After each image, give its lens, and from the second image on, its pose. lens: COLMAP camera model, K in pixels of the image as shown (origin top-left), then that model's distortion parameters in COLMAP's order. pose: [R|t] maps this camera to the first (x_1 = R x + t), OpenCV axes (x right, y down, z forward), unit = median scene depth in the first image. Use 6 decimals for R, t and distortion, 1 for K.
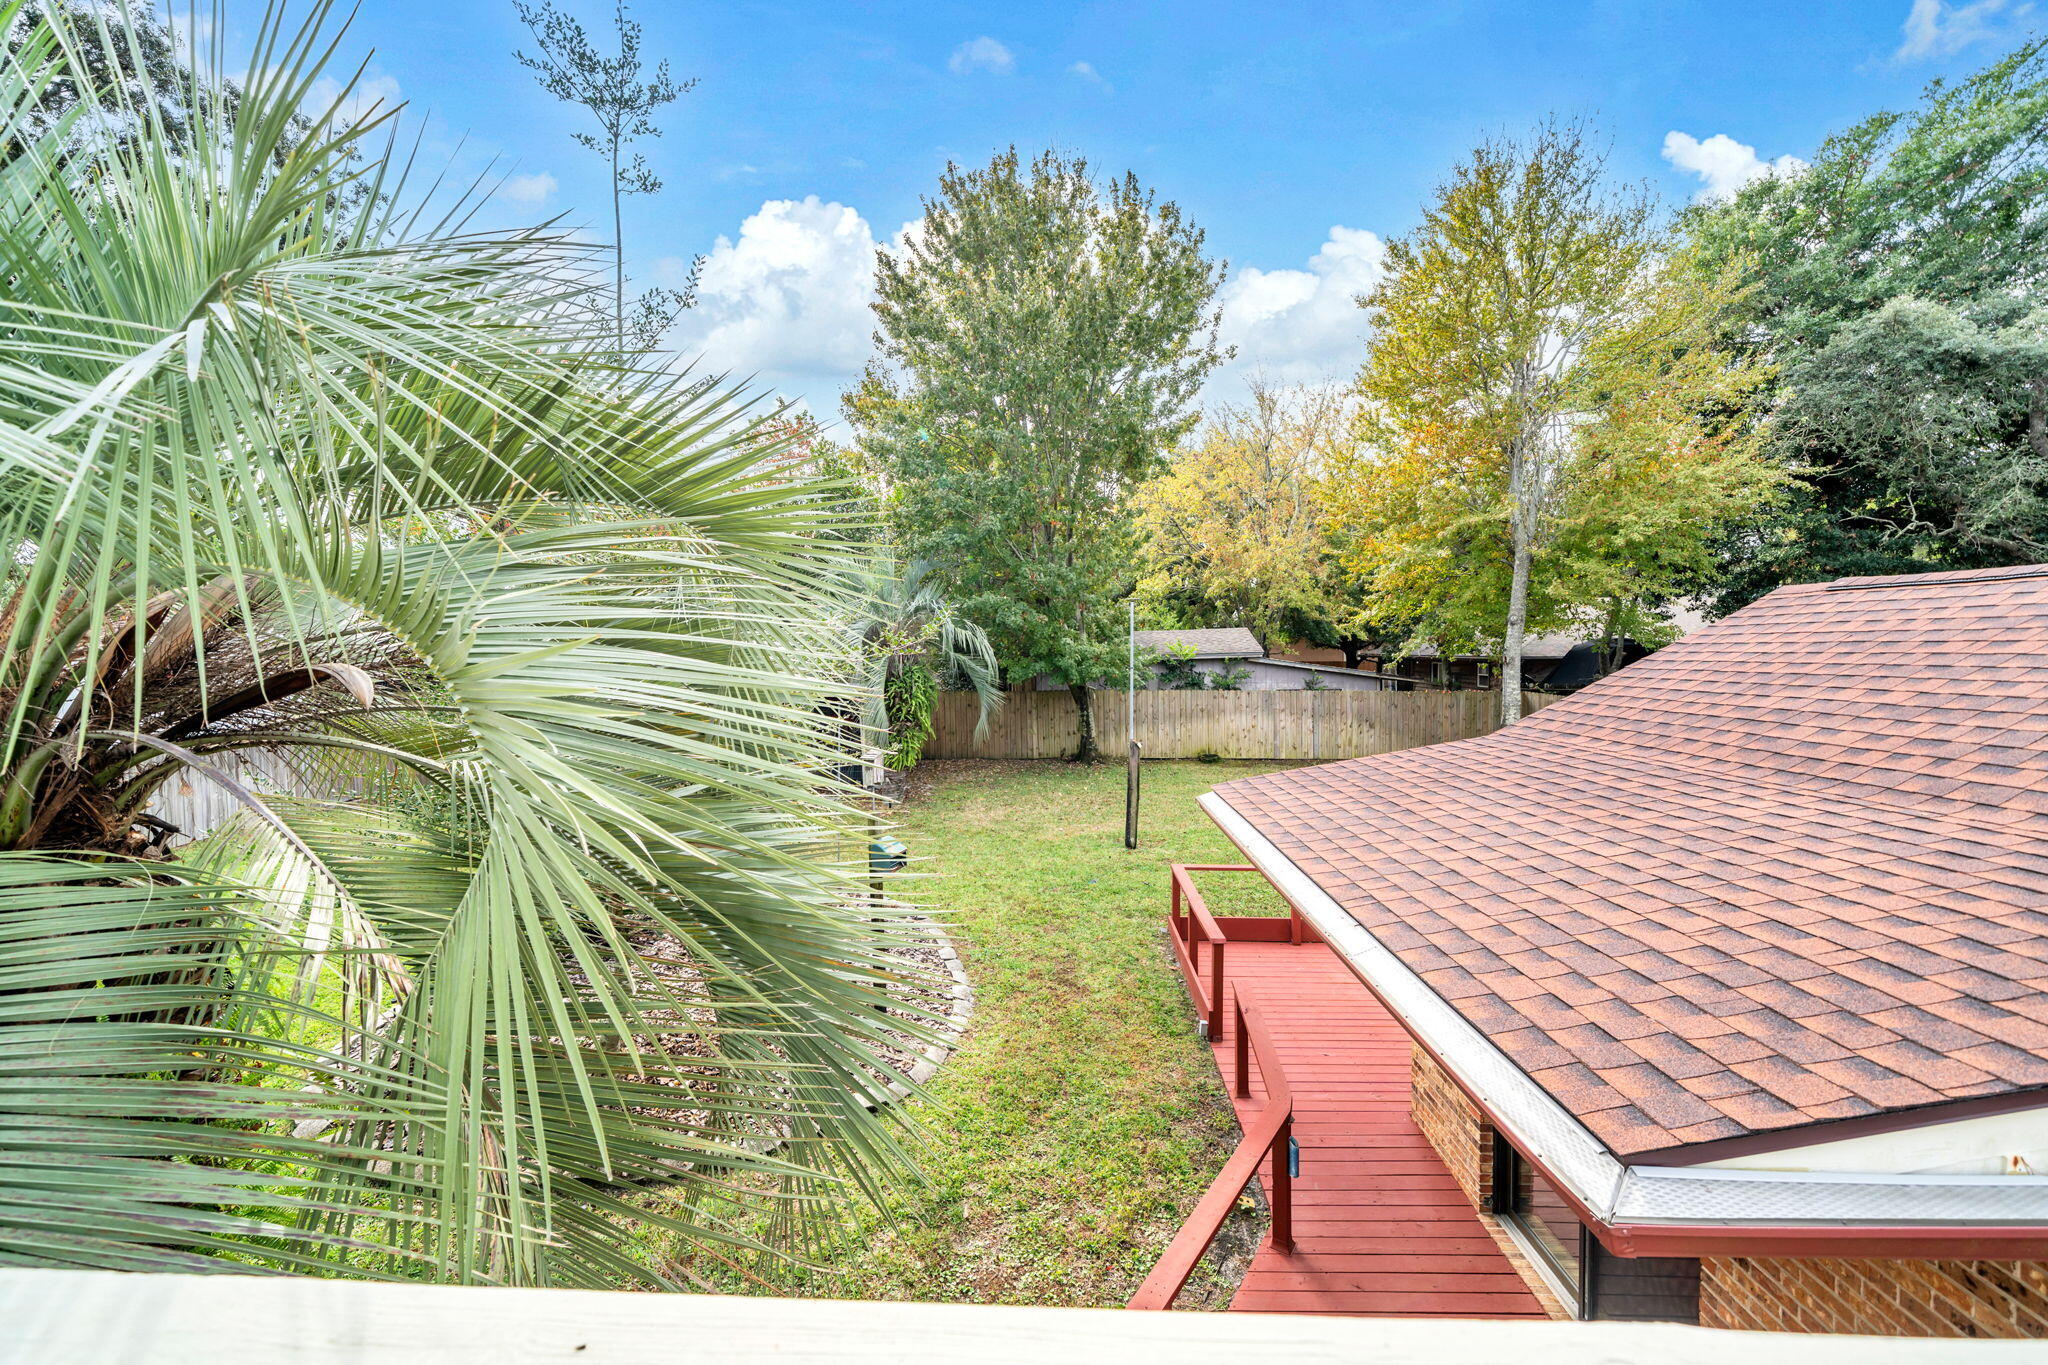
lens RADIAL K [[823.6, 0, 995.4], [0, 823.6, 683.8], [0, 0, 1]] dist [-0.007357, 0.000425]
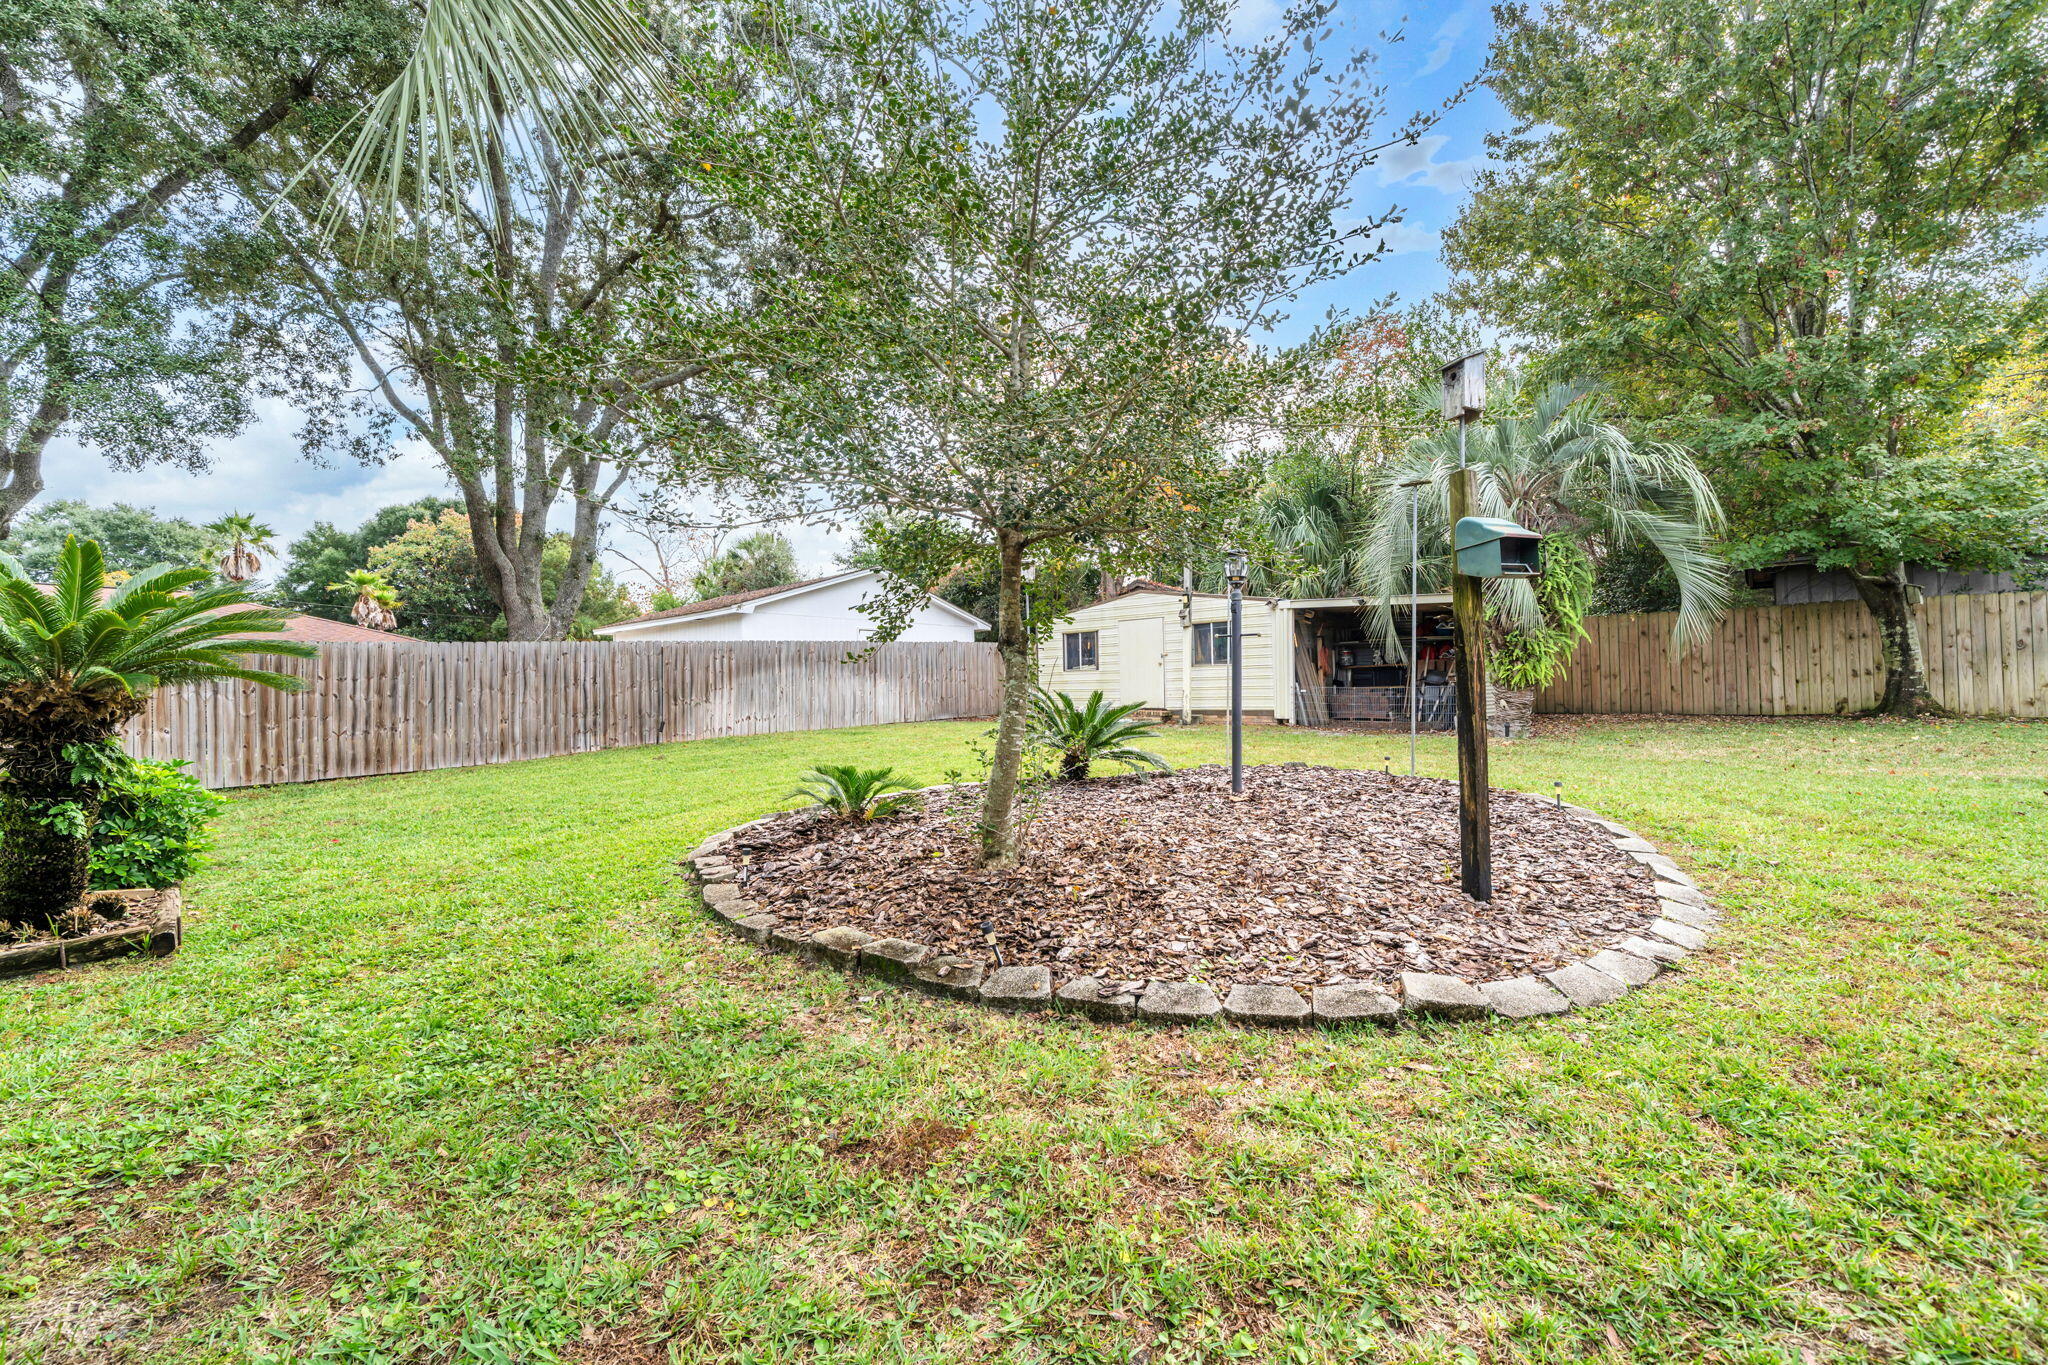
lens RADIAL K [[823.6, 0, 995.6], [0, 823.6, 672.2], [0, 0, 1]] dist [-0.007357, 0.000425]
pose [[0.776447, 0.000857, -0.630182, -0.022157], [-0.042331, 0.997811, -0.050799, 0.130241], [0.628759, 0.066119, 0.774784, 0.181467]]
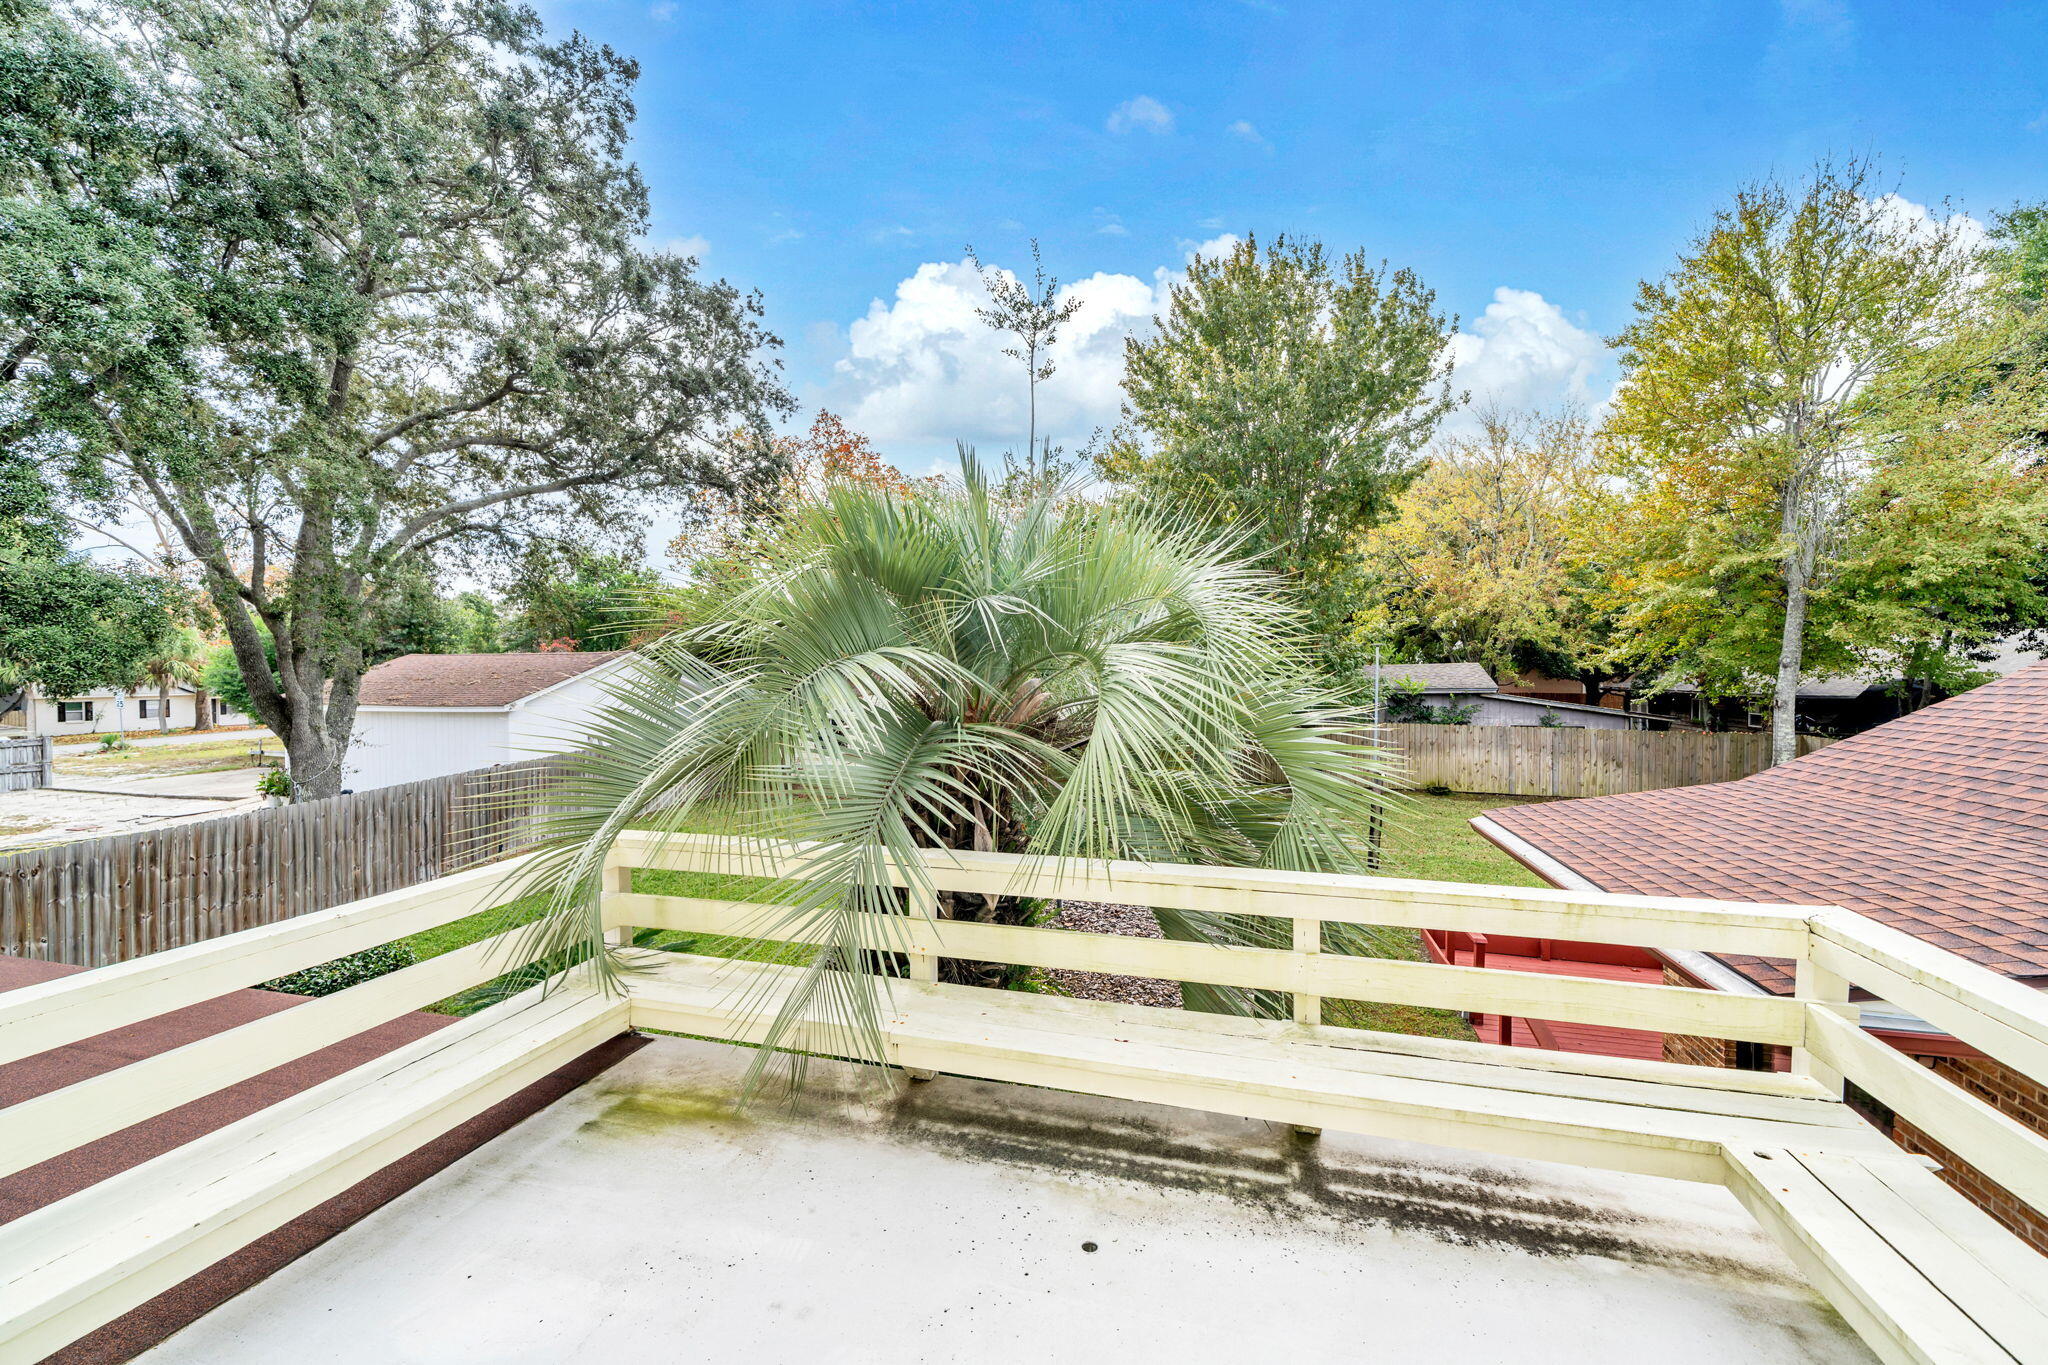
lens RADIAL K [[823.6, 0, 985.2], [0, 823.6, 680.6], [0, 0, 1]] dist [-0.007357, 0.000425]
pose [[0.974438, 0.013954, -0.224221, -0.071892], [-0.020004, 0.999494, -0.024732, -0.011440], [0.223763, 0.028585, 0.974224, -0.145876]]
